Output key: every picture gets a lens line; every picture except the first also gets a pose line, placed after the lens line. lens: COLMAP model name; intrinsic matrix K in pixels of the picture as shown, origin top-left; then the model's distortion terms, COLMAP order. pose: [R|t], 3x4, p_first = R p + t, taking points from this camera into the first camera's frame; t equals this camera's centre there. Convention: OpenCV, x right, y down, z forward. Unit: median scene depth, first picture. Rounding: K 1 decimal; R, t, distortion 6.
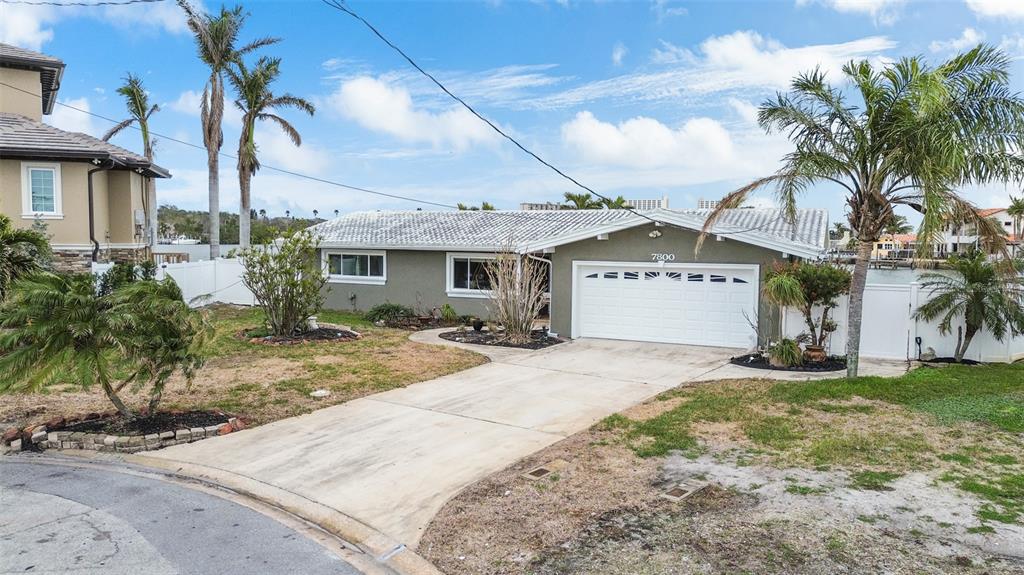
lens RADIAL K [[724.2, 0, 512.0], [0, 724.2, 287.5], [0, 0, 1]] dist [0.075272, -0.060677]
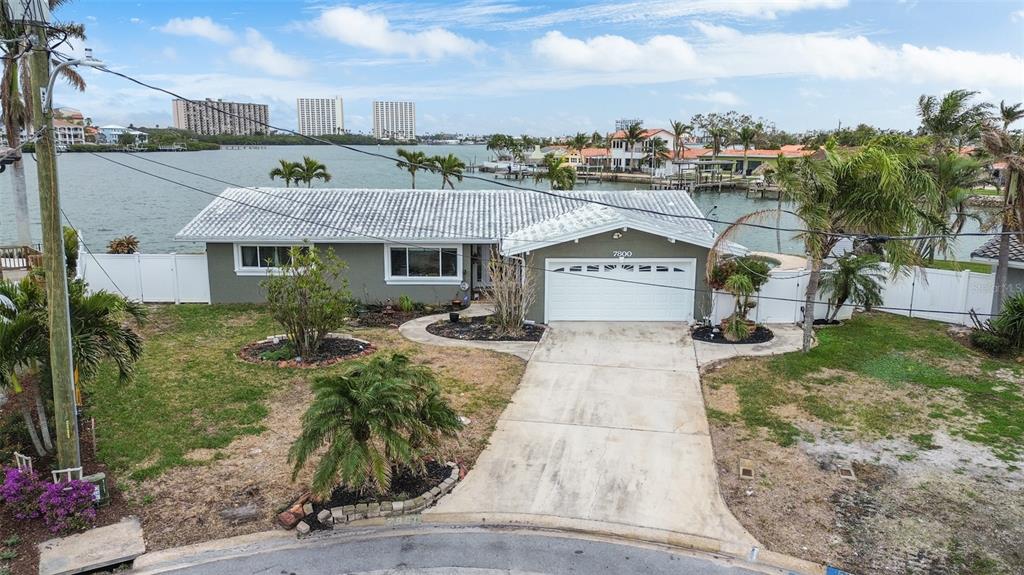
lens RADIAL K [[734.6, 0, 512.0], [0, 734.6, 287.5], [0, 0, 1]] dist [0.077743, -0.055037]
pose [[0.904481, -0.089562, 0.417004, -0.843521], [0.033367, 0.989566, 0.140161, -0.289403], [-0.425206, -0.112859, 0.898033, -0.075223]]
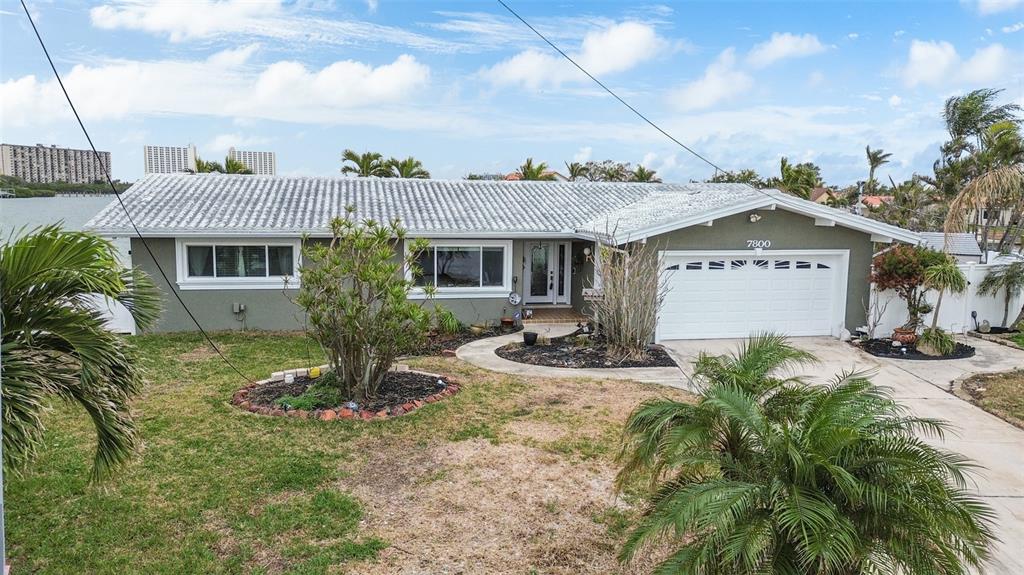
lens RADIAL K [[724.2, 0, 512.0], [0, 724.2, 287.5], [0, 0, 1]] dist [0.075272, -0.060677]
pose [[0.809418, -0.074810, 0.582448, -0.984765], [0.036343, 0.996332, 0.077465, -0.120191], [-0.586107, -0.041533, 0.809168, 0.781700]]
